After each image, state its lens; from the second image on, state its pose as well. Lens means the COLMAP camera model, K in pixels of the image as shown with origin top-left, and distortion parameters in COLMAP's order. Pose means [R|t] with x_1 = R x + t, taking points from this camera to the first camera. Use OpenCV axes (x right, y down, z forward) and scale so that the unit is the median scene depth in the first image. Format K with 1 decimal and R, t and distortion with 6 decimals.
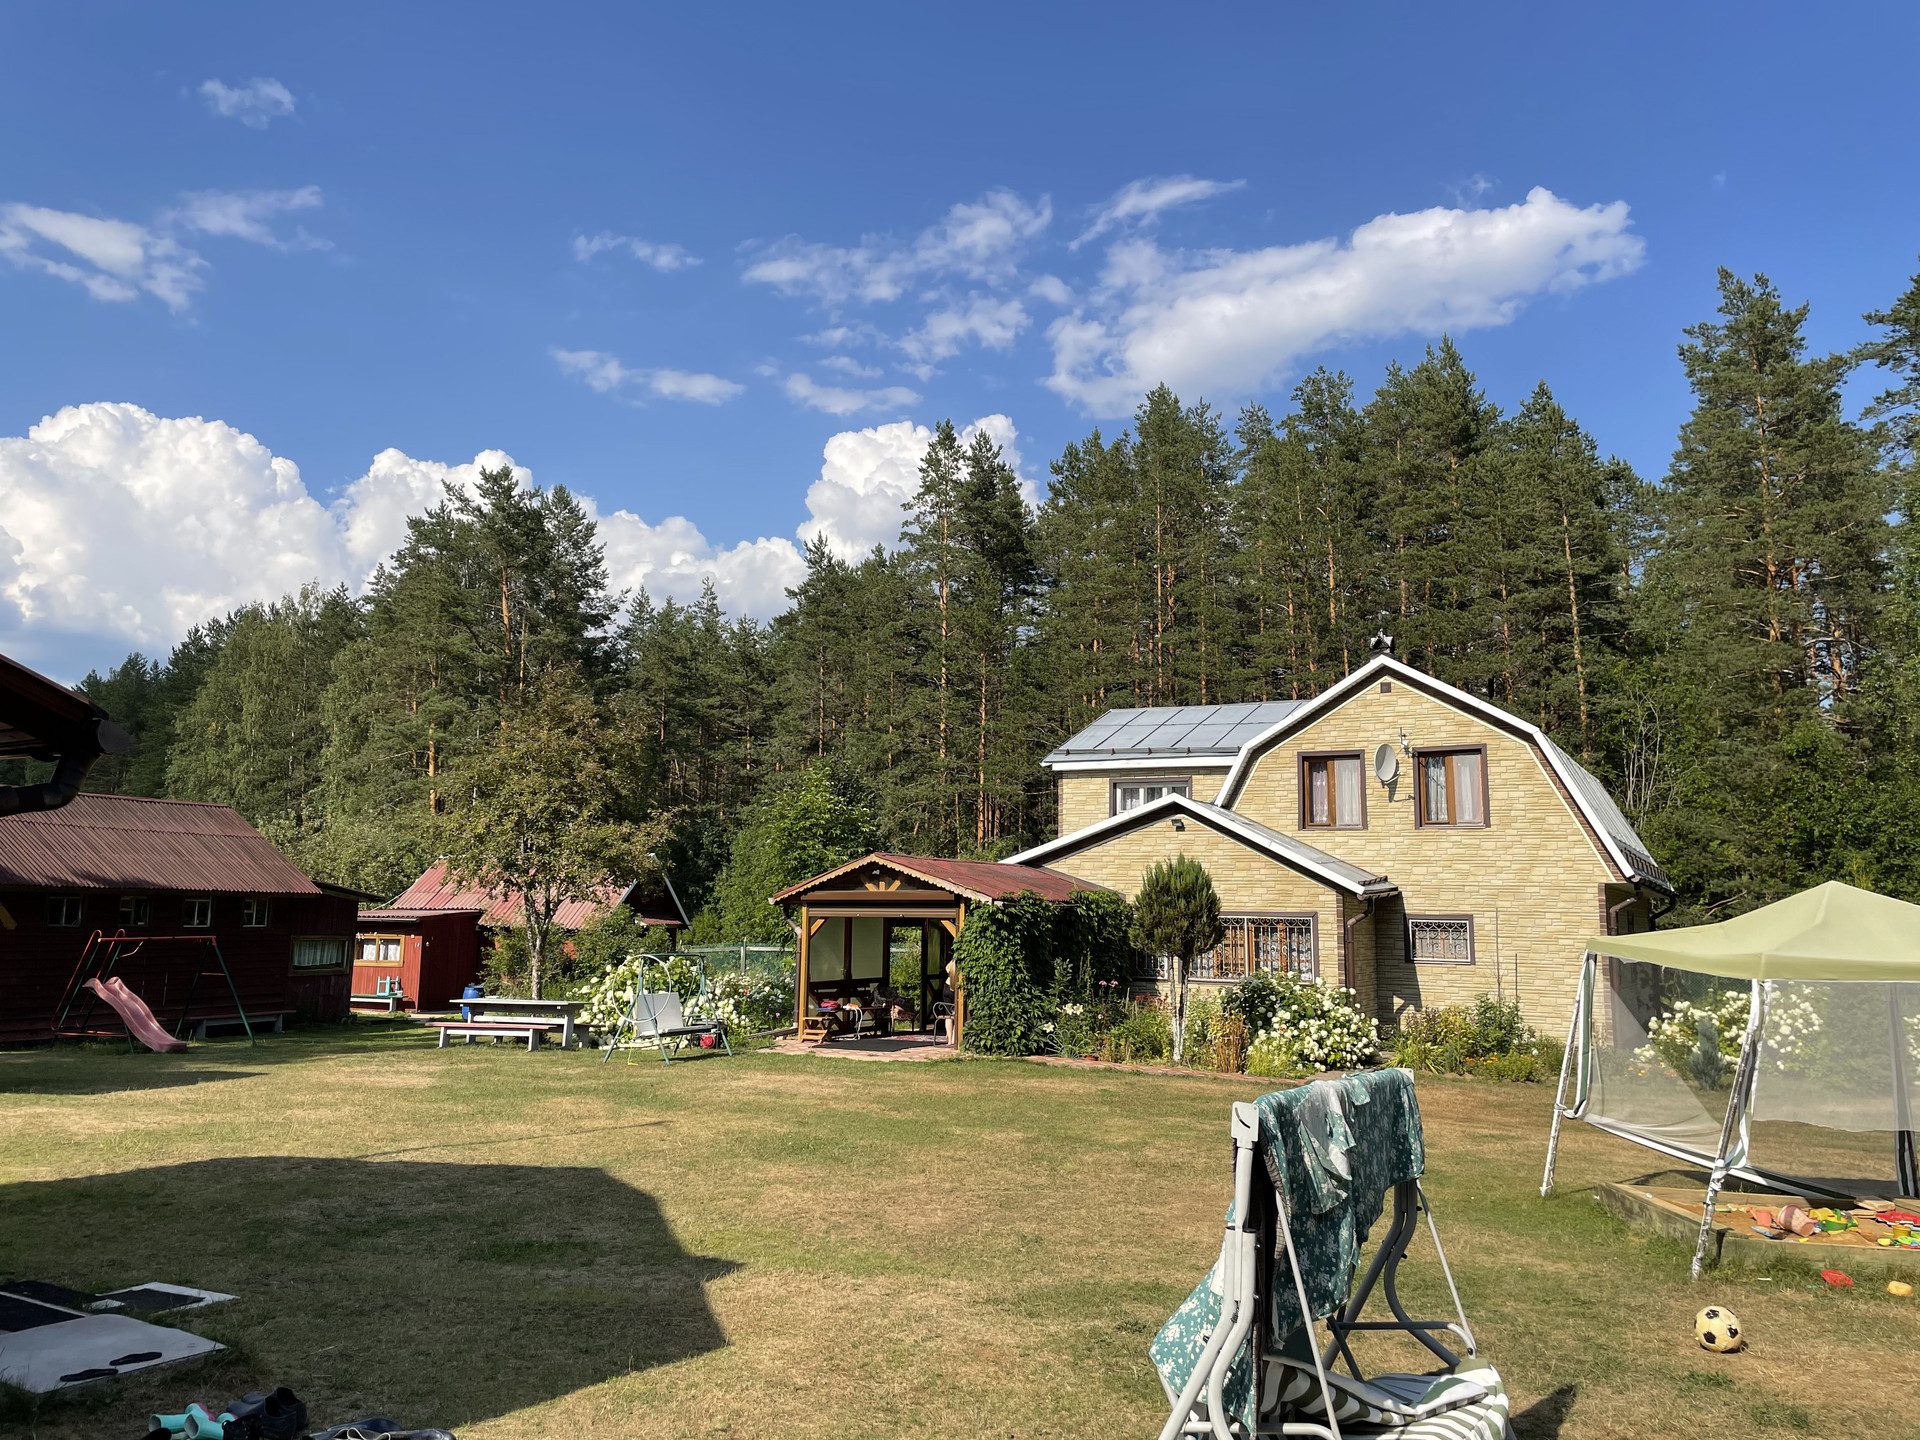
lens RADIAL K [[1459.9, 0, 970.7], [0, 1459.9, 720.7], [0, 0, 1]] dist [0.066684, -0.007401]
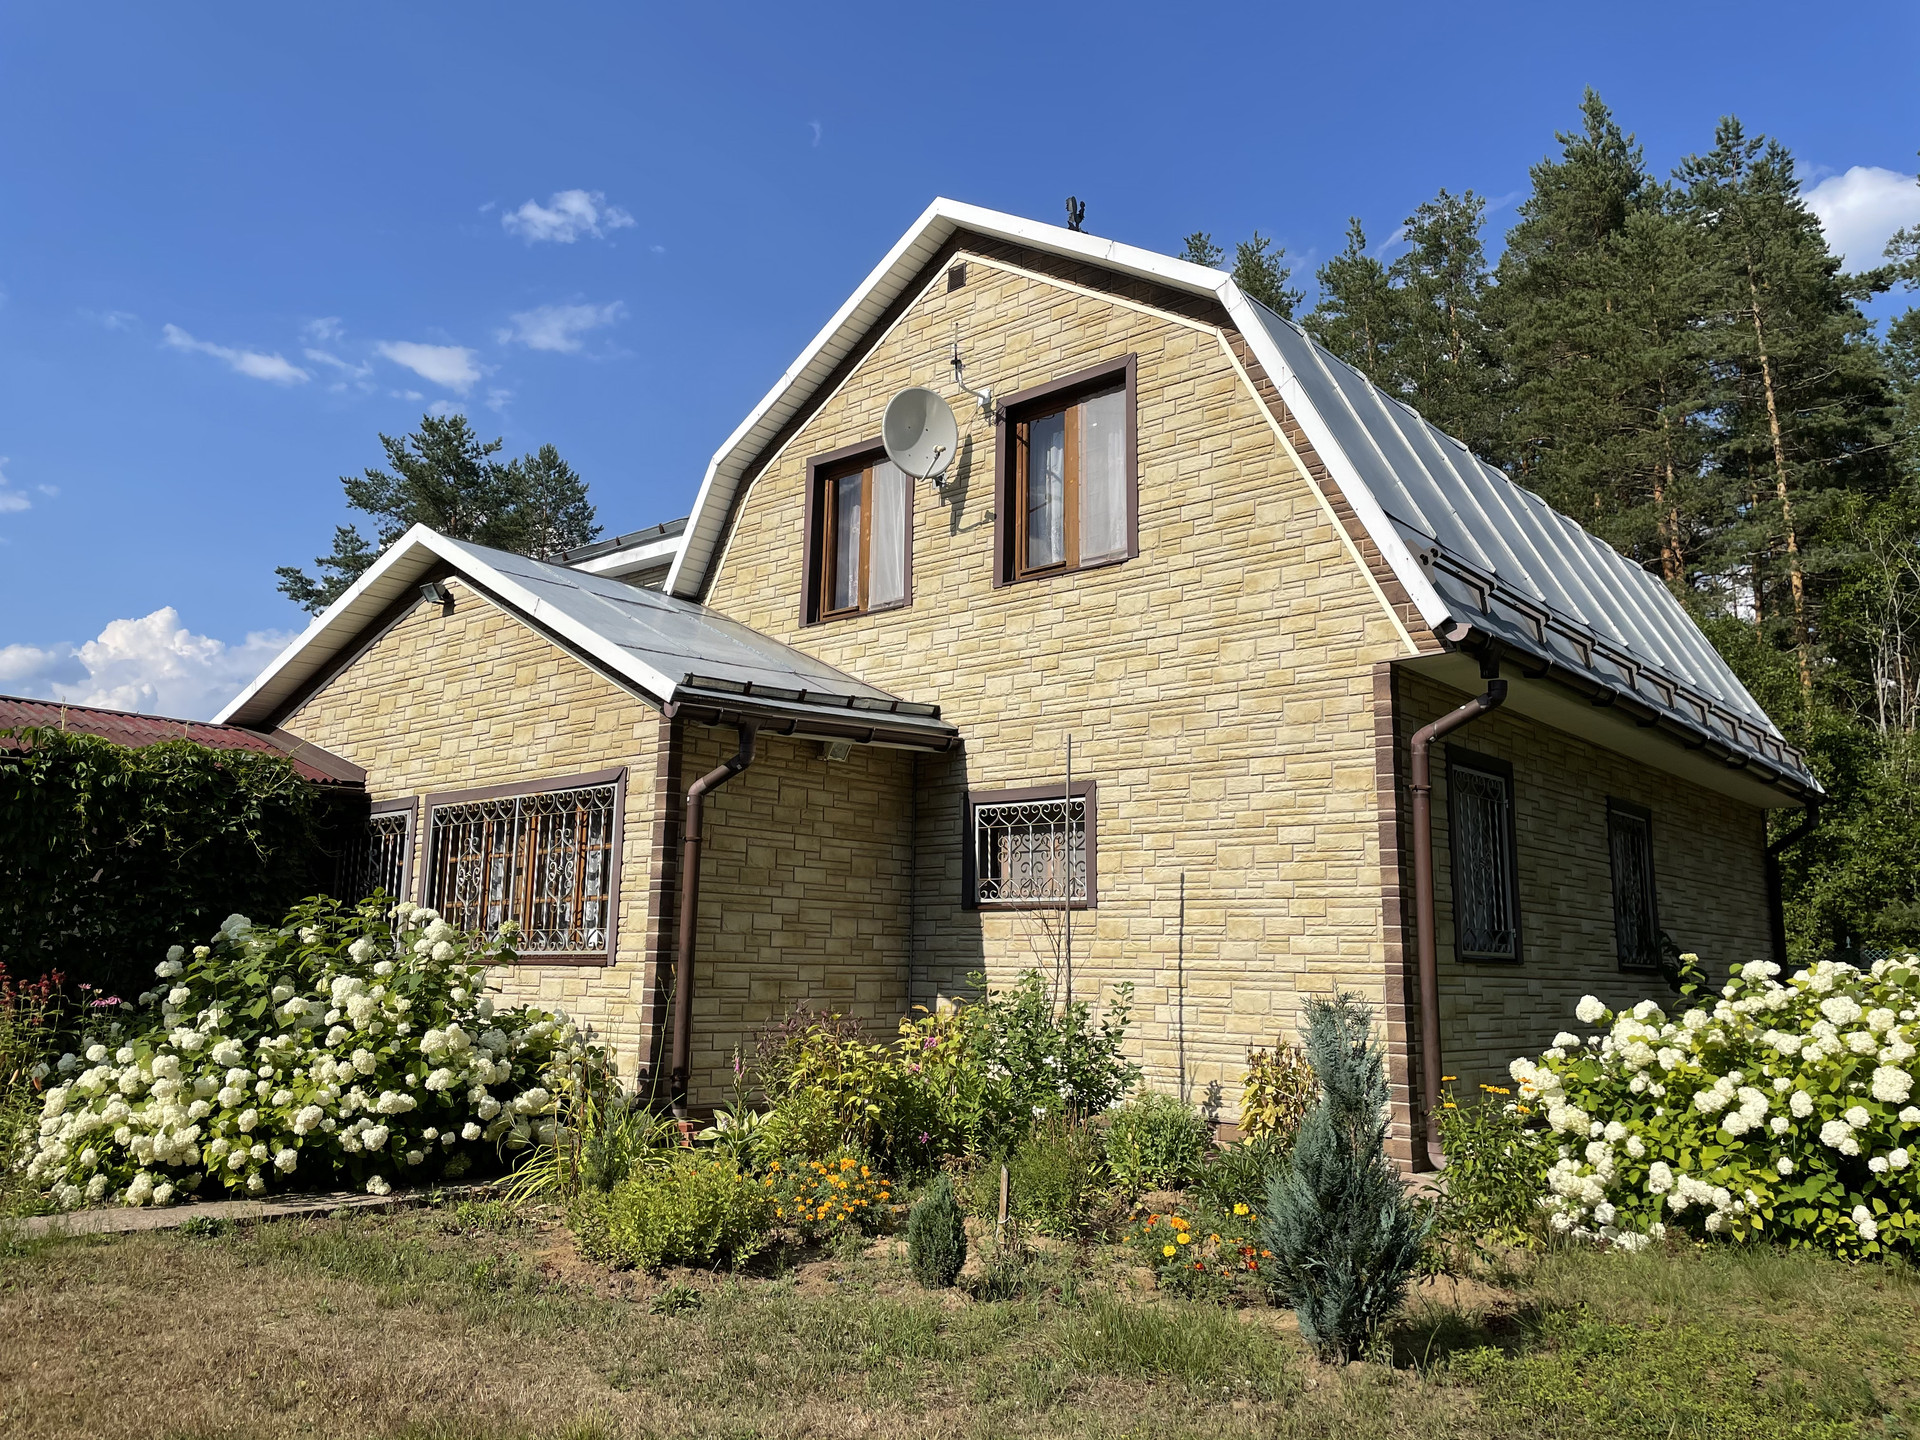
lens RADIAL K [[1459.9, 0, 955.6], [0, 1459.9, 713.3], [0, 0, 1]] dist [0.066684, -0.007401]
pose [[0.977568, -0.035187, -0.207659, 0.380509], [0.026173, 0.998599, -0.045996, 0.128919], [0.208987, 0.039530, 0.977119, 0.606368]]
